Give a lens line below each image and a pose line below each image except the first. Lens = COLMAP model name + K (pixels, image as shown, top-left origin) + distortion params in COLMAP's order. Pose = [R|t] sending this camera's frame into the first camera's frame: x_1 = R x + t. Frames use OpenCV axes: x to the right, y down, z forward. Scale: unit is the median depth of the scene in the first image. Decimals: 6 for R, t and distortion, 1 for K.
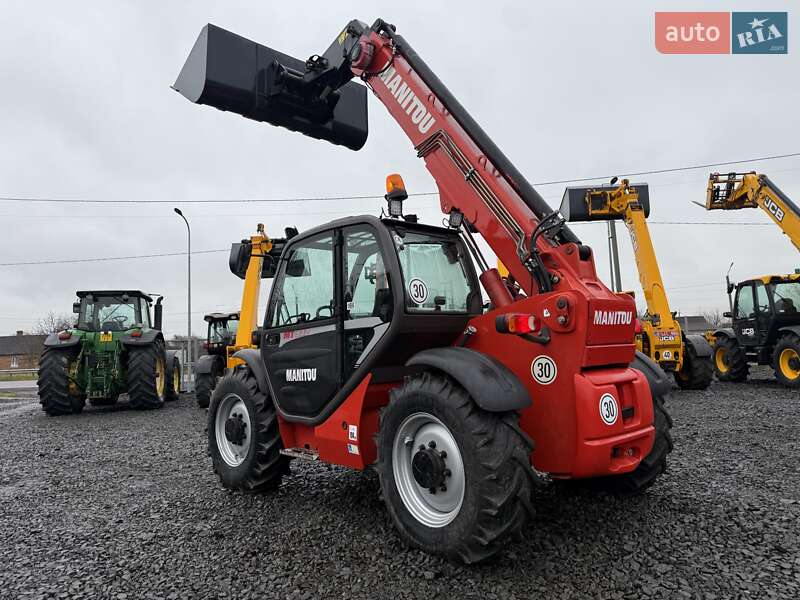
lens RADIAL K [[555.4, 0, 401.8], [0, 555.4, 303.2], [0, 0, 1]] dist [-0.006782, -0.005208]
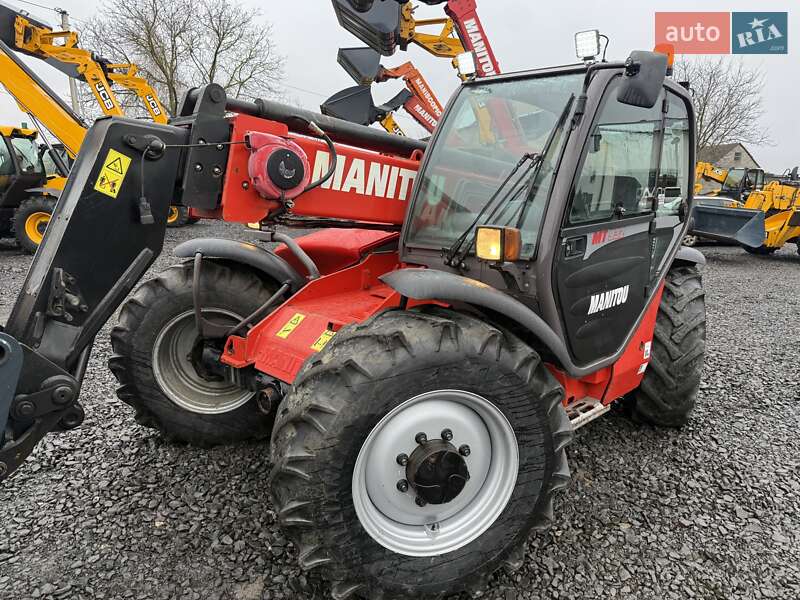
lens RADIAL K [[558.0, 0, 395.1], [0, 558.0, 301.8], [0, 0, 1]] dist [0.030021, -0.032645]
pose [[-0.054906, -0.163508, 0.985013, -0.769031], [-0.103263, 0.982141, 0.157276, 0.052076], [-0.993137, -0.093080, -0.070810, 1.221520]]
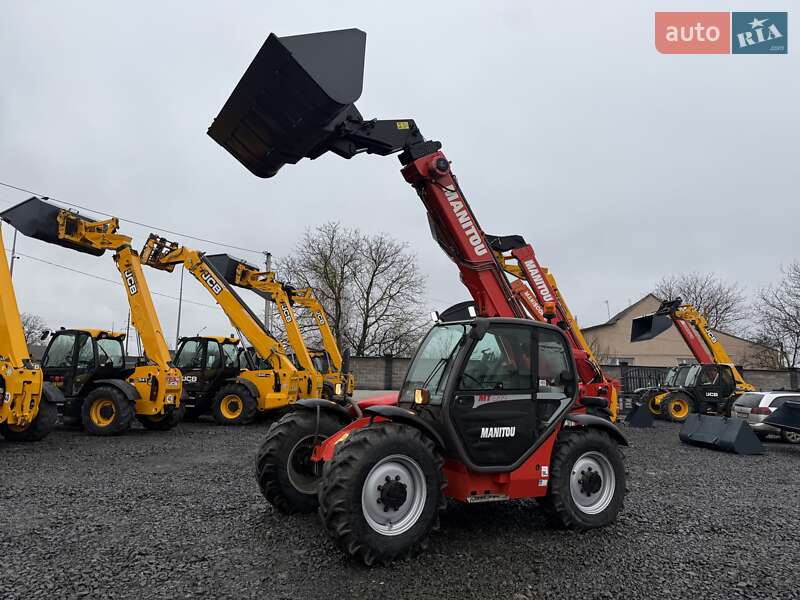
lens RADIAL K [[546.3, 0, 391.9], [0, 546.3, 300.1], [0, 0, 1]] dist [0.112432, -0.175352]
pose [[0.213393, 0.182984, 0.959677, -1.398740], [-0.123878, 0.979442, -0.159207, 0.061582], [-0.969081, -0.084910, 0.231674, 0.914366]]
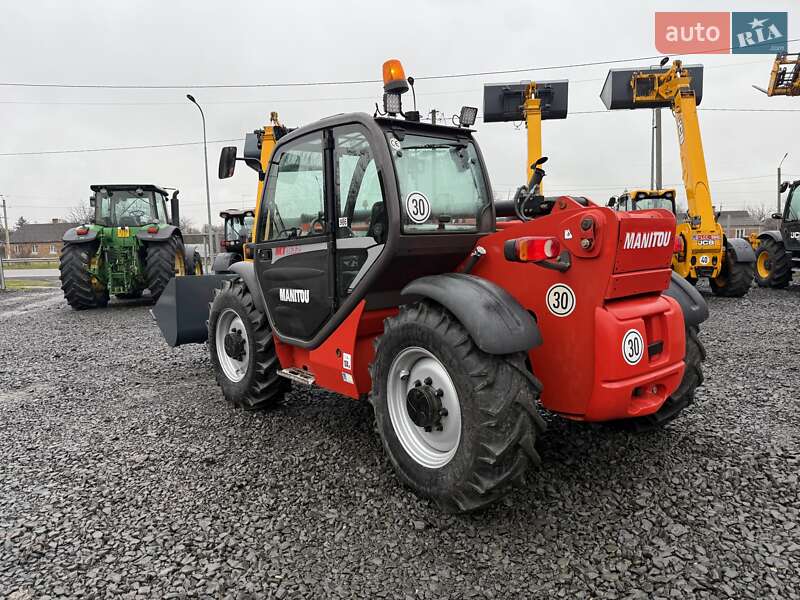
lens RADIAL K [[555.6, 0, 397.5], [0, 555.6, 303.2], [0, 0, 1]] dist [0.014078, -0.025136]
pose [[0.998392, 0.017533, -0.053905, 0.036949], [-0.006821, 0.981211, 0.192817, -0.034272], [0.056273, -0.192139, 0.979753, 0.100150]]
